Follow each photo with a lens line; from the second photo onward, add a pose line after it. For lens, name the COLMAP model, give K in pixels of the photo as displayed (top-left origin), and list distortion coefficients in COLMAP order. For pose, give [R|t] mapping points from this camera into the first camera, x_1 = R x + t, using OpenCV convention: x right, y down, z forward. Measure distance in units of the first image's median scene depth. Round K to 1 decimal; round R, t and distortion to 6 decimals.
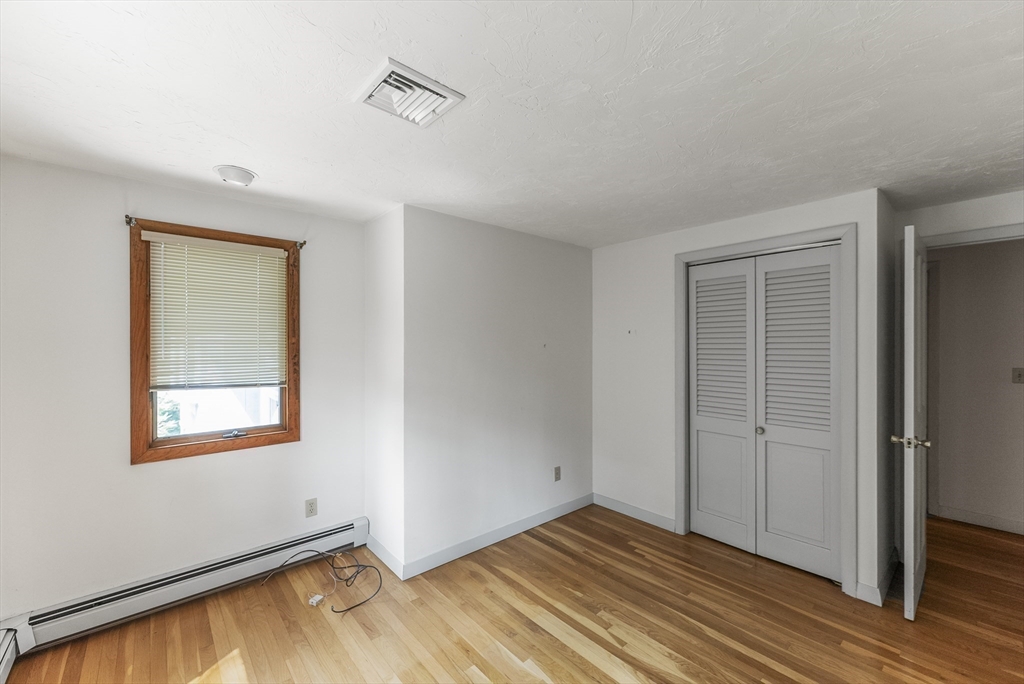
lens RADIAL K [[414.9, 0, 508.7], [0, 414.9, 342.0], [0, 0, 1]] dist [0.001662, -0.000165]
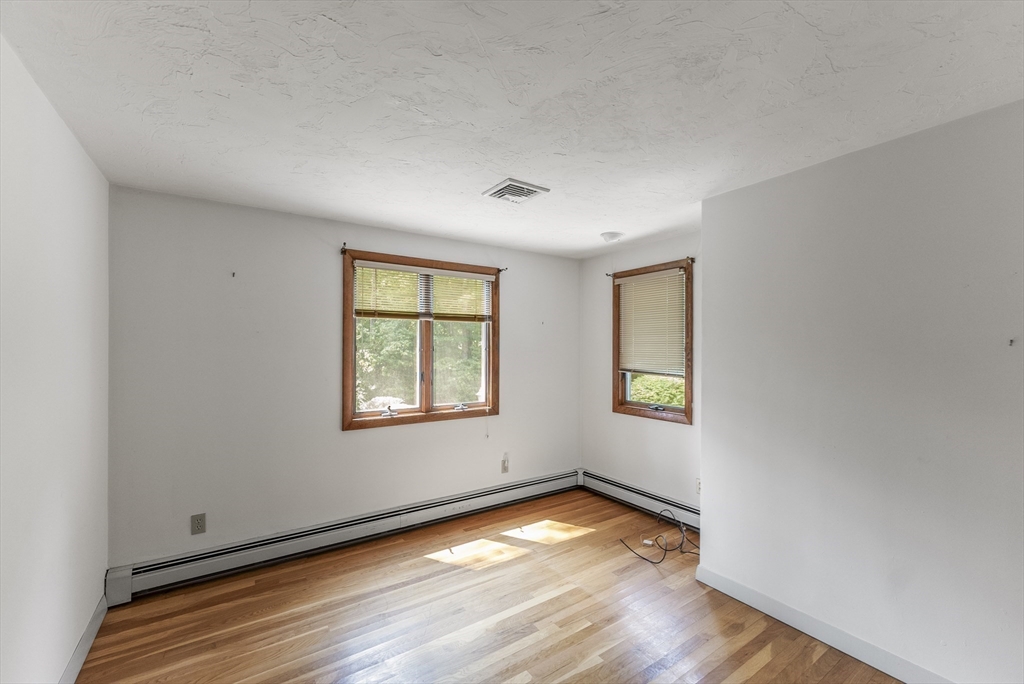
lens RADIAL K [[414.9, 0, 521.8], [0, 414.9, 349.3], [0, 0, 1]] dist [0.001662, -0.000165]
pose [[-0.091956, 0.005943, -0.995745, 0.840893], [-0.005591, 0.999963, 0.006485, 0.016577], [0.995747, 0.006163, -0.091919, 0.722618]]
